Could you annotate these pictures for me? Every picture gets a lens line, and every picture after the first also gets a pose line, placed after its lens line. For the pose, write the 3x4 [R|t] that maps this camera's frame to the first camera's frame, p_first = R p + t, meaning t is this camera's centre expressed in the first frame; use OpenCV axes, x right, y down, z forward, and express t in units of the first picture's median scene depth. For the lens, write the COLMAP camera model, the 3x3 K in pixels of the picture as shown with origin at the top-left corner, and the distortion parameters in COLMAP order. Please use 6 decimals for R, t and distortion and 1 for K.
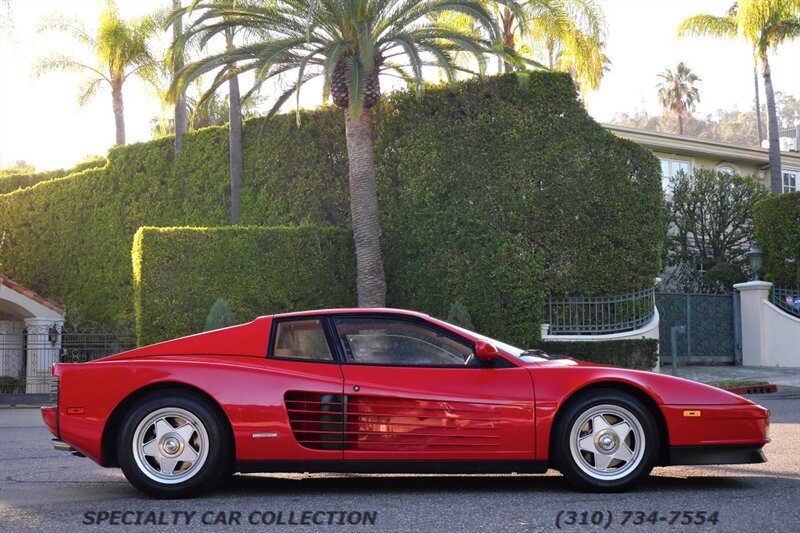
lens RADIAL K [[1351.6, 0, 390.3], [0, 1351.6, 281.7], [0, 0, 1]] dist [0.104737, 0.000000]
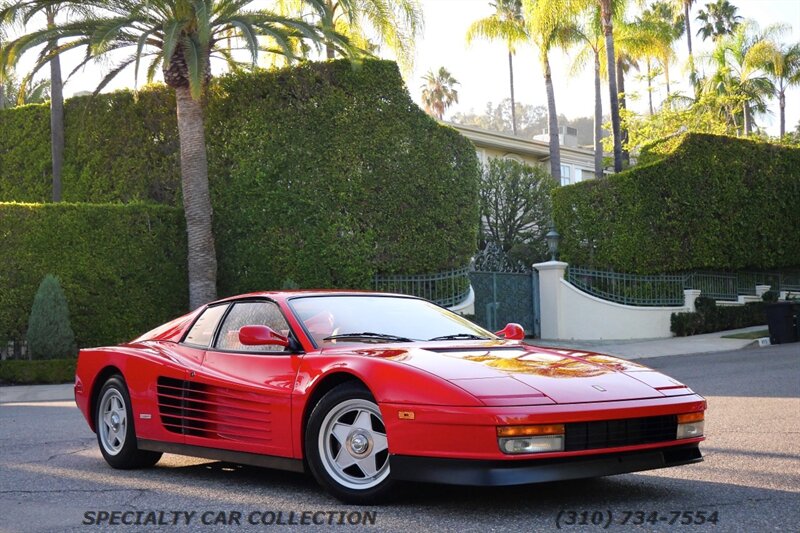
lens RADIAL K [[1235.8, 0, 391.3], [0, 1235.8, 284.9], [0, 0, 1]] dist [0.043575, 0.000000]
pose [[0.982234, 0.002923, 0.187639, -0.048998], [-0.005900, 0.999865, 0.015309, 0.004404], [-0.187569, -0.016144, 0.982119, 0.054360]]
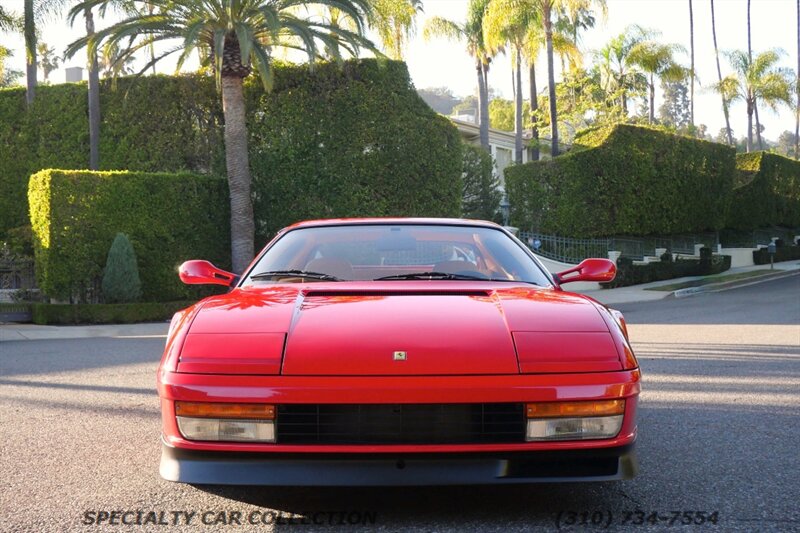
lens RADIAL K [[1186.4, 0, 389.0], [0, 1186.4, 292.5], [0, 0, 1]] dist [0.055052, 0.000000]
pose [[0.942851, 0.001865, 0.333208, -0.247387], [-0.020992, 0.998330, 0.053811, 0.004047], [-0.332552, -0.057730, 0.941316, -0.064541]]
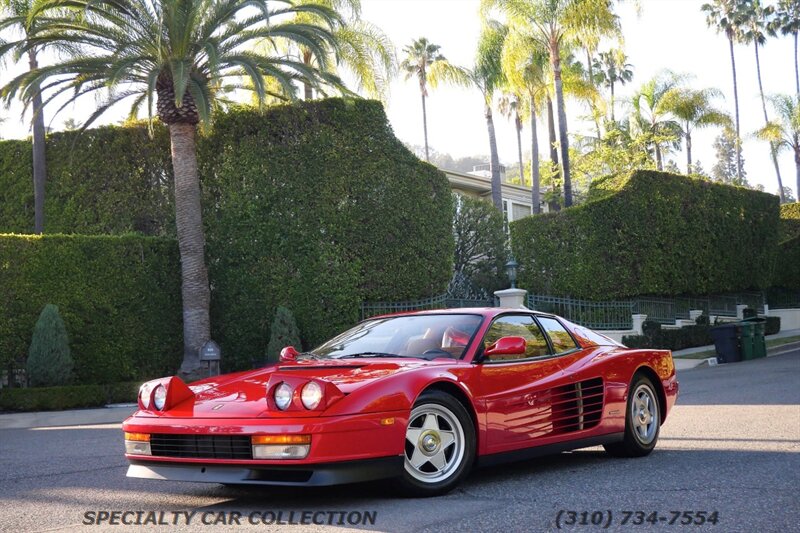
lens RADIAL K [[1186.4, 0, 398.5], [0, 1186.4, 281.9], [0, 0, 1]] dist [0.055052, 0.000000]
pose [[0.956904, 0.002889, 0.290390, -0.132589], [0.001409, 0.999893, -0.014589, 0.009055], [-0.290401, 0.014369, 0.956797, 0.058538]]
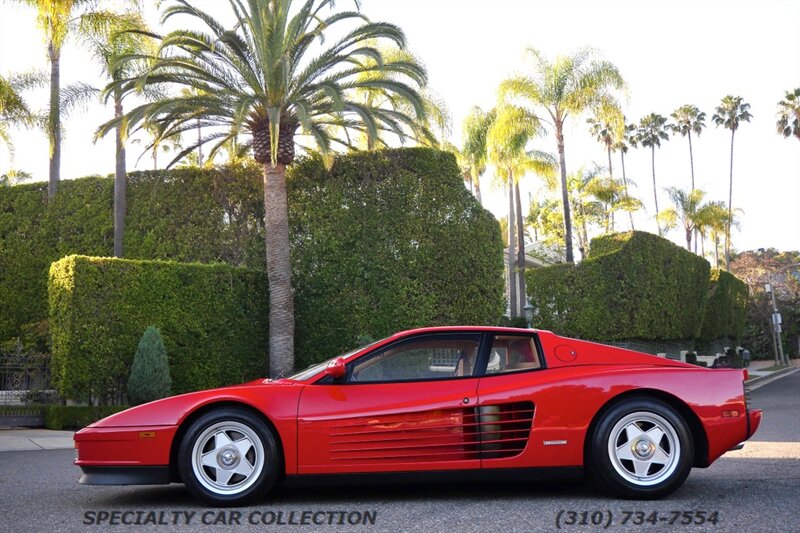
lens RADIAL K [[925.0, 0, 399.7], [0, 925.0, 273.7], [0, 0, 1]] dist [0.012511, 0.000000]
pose [[0.908863, 0.057949, 0.413050, -0.247616], [-0.024446, 0.996000, -0.085944, 0.029324], [-0.416378, 0.068013, 0.906644, 0.246911]]
